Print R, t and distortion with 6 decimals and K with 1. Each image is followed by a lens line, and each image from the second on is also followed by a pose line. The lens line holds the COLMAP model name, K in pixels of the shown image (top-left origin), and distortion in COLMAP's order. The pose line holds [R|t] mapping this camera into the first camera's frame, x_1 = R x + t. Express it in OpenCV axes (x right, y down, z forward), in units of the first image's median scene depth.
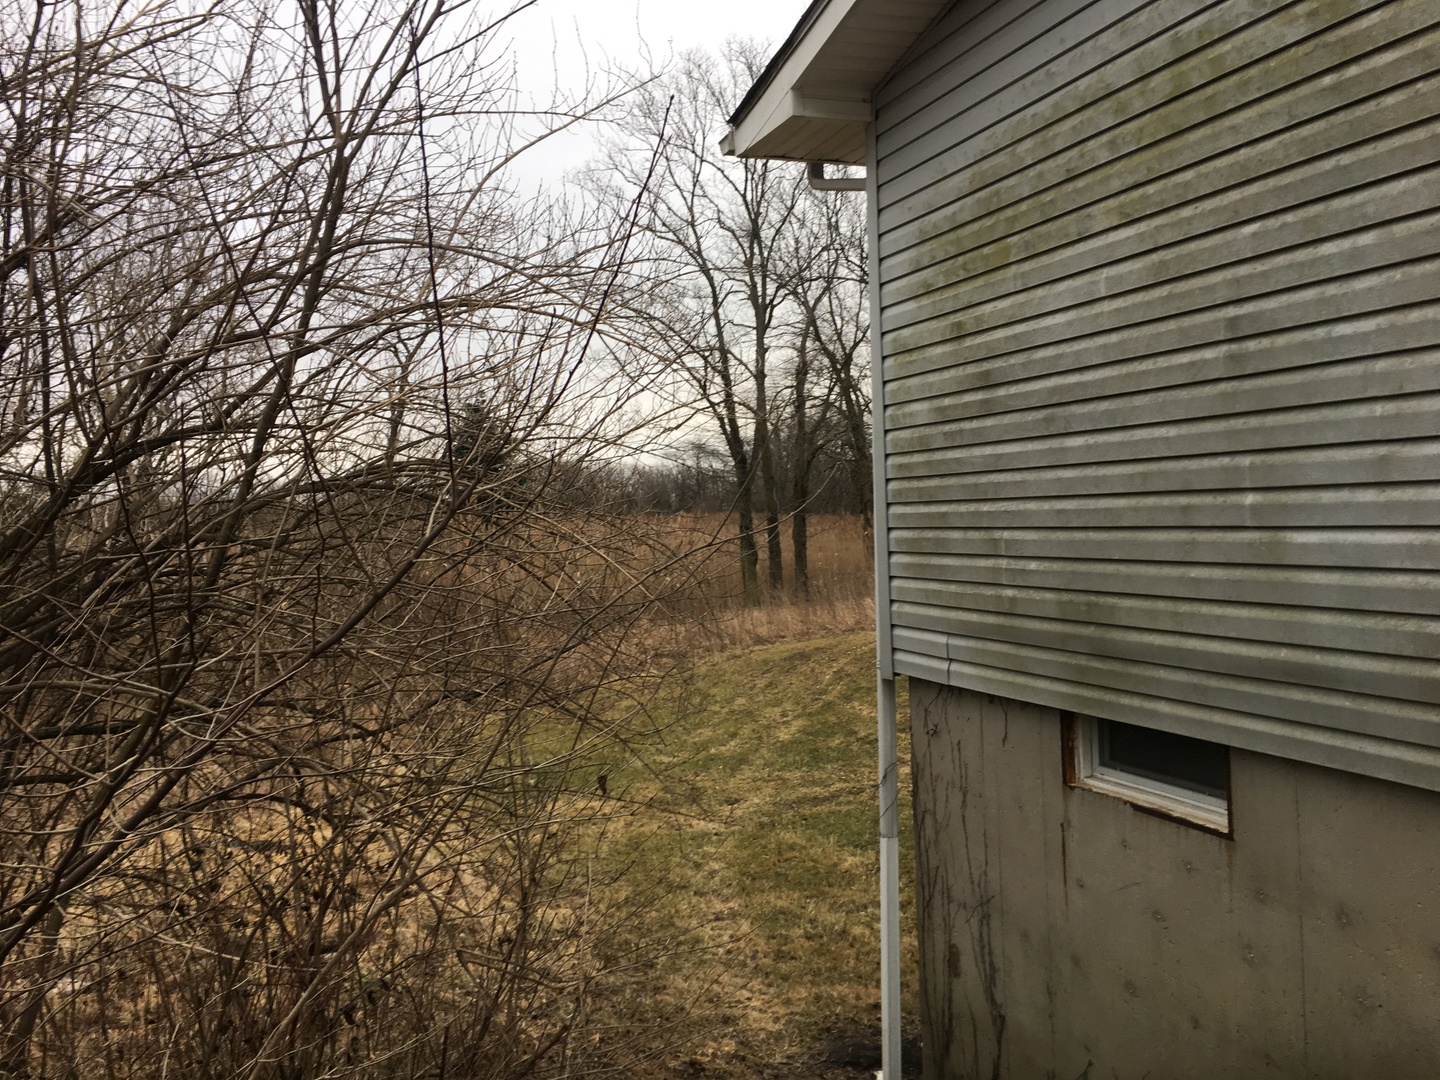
lens RADIAL K [[1216.6, 0, 720.4], [0, 1216.6, 526.9], [0, 0, 1]] dist [0.086317, -0.094438]
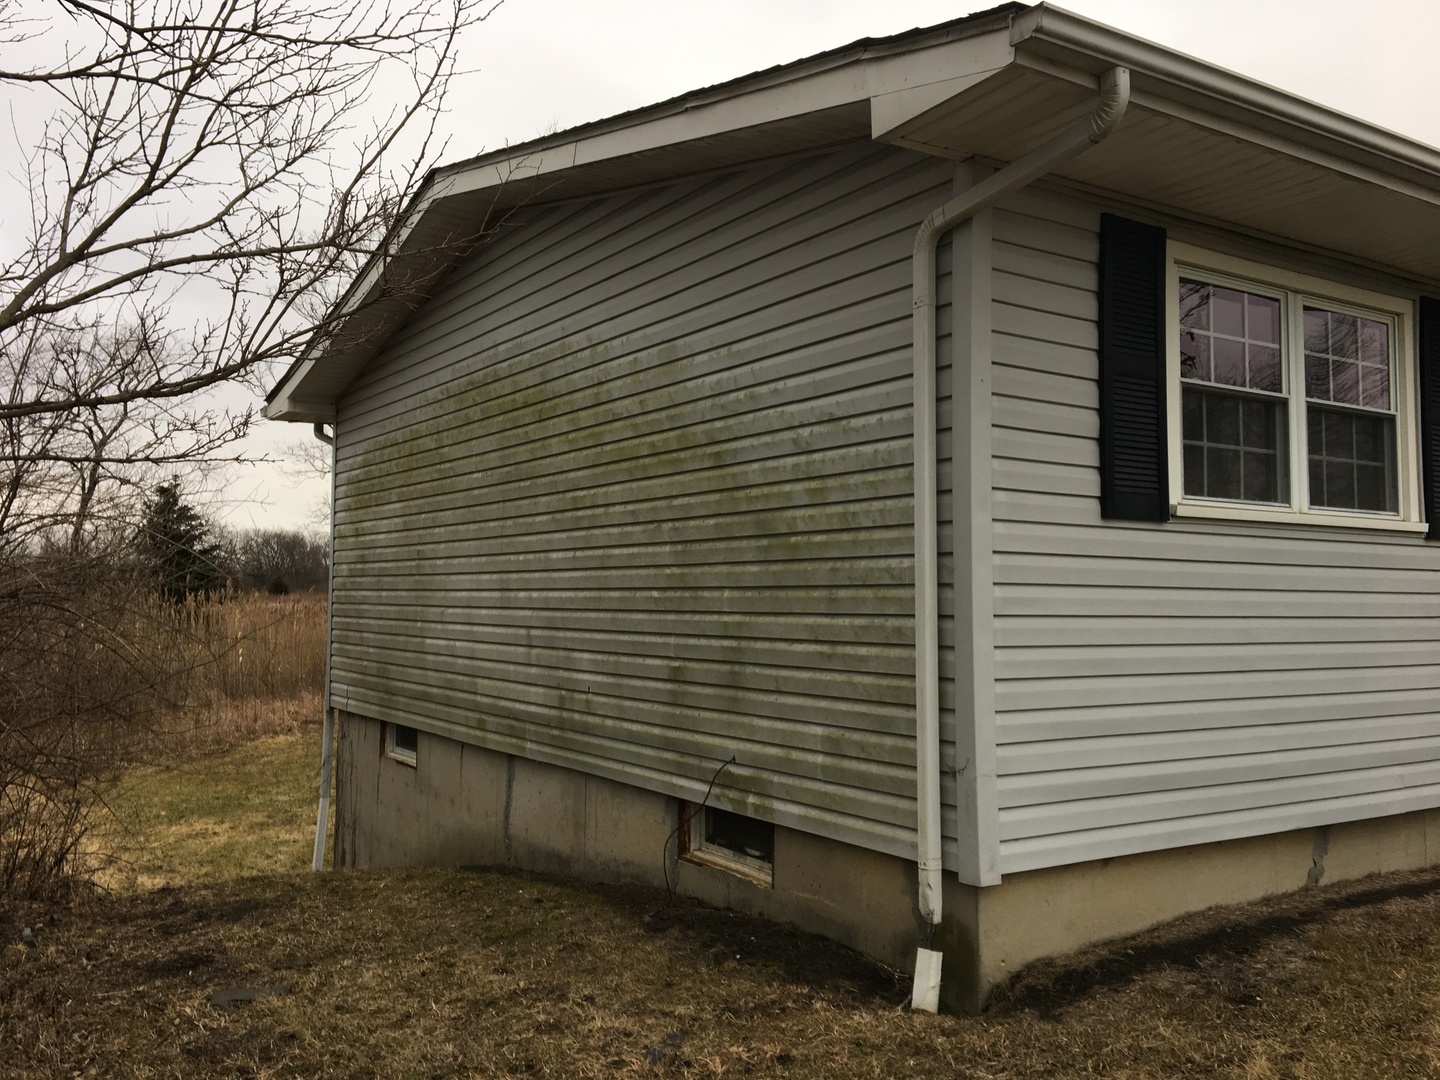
lens RADIAL K [[1216.6, 0, 720.4], [0, 1216.6, 526.9], [0, 0, 1]] dist [0.086317, -0.094438]
pose [[0.976764, 0.053490, 0.207537, 0.346553], [-0.038846, 0.996501, -0.074008, -0.041332], [-0.210770, 0.064227, 0.975423, -1.051431]]
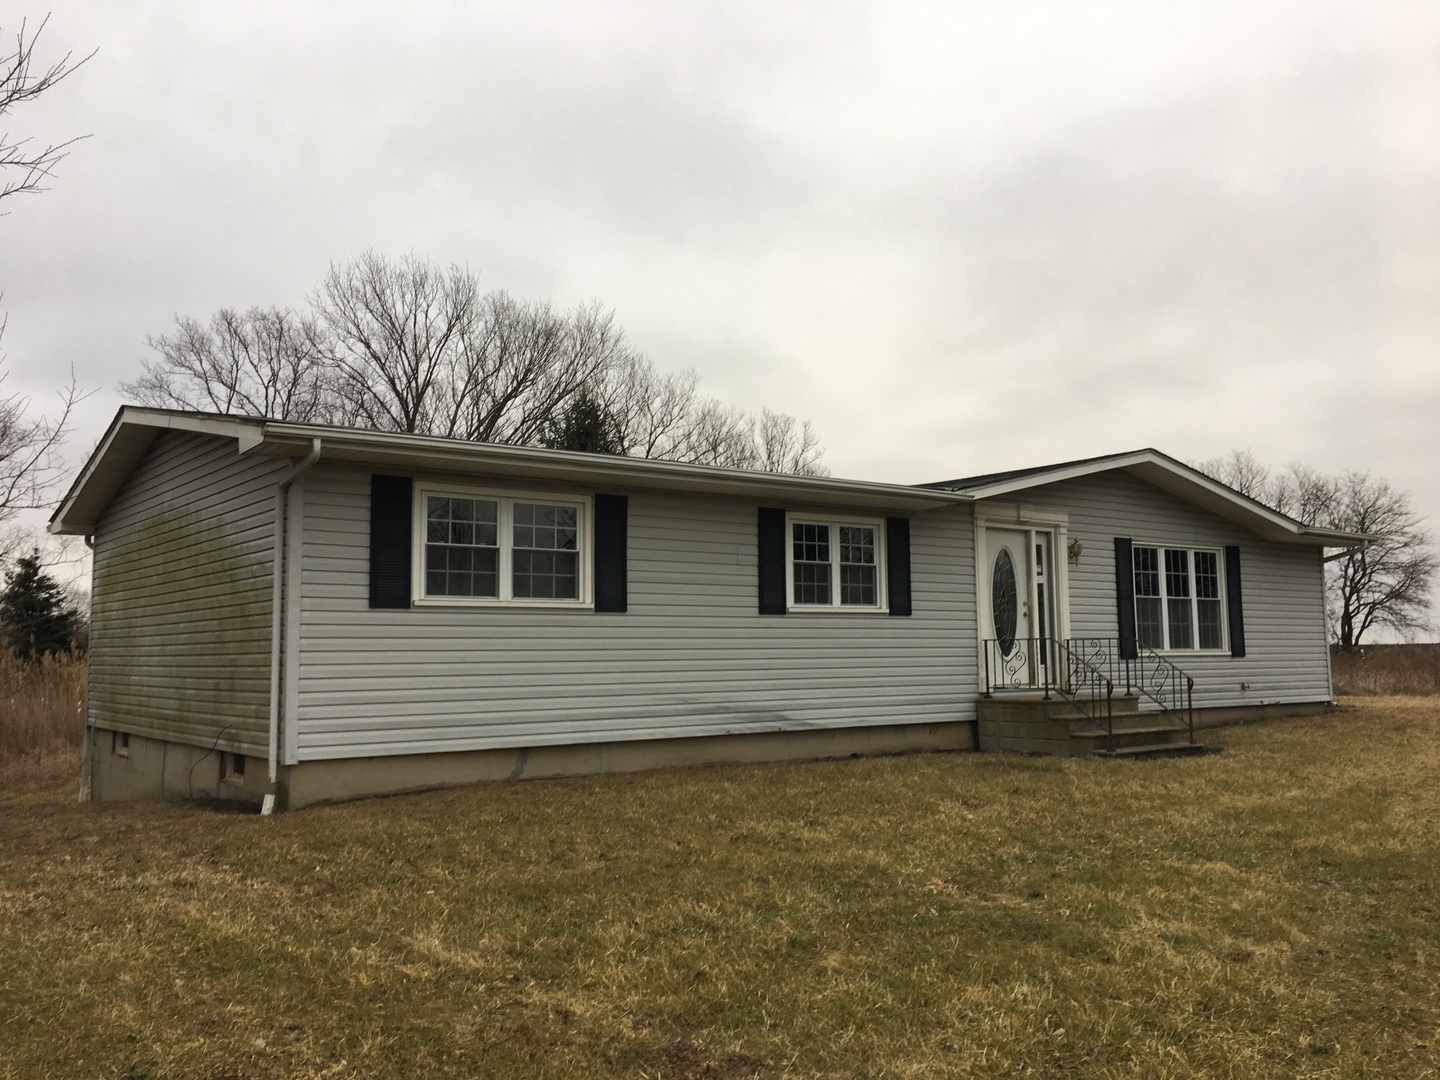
lens RADIAL K [[1216.6, 0, 720.4], [0, 1216.6, 526.9], [0, 0, 1]] dist [0.086317, -0.094438]
pose [[0.960396, 0.054112, 0.273333, 0.797576], [-0.021917, 0.992593, -0.119495, -0.027570], [-0.277774, 0.108772, 0.954469, -2.349217]]
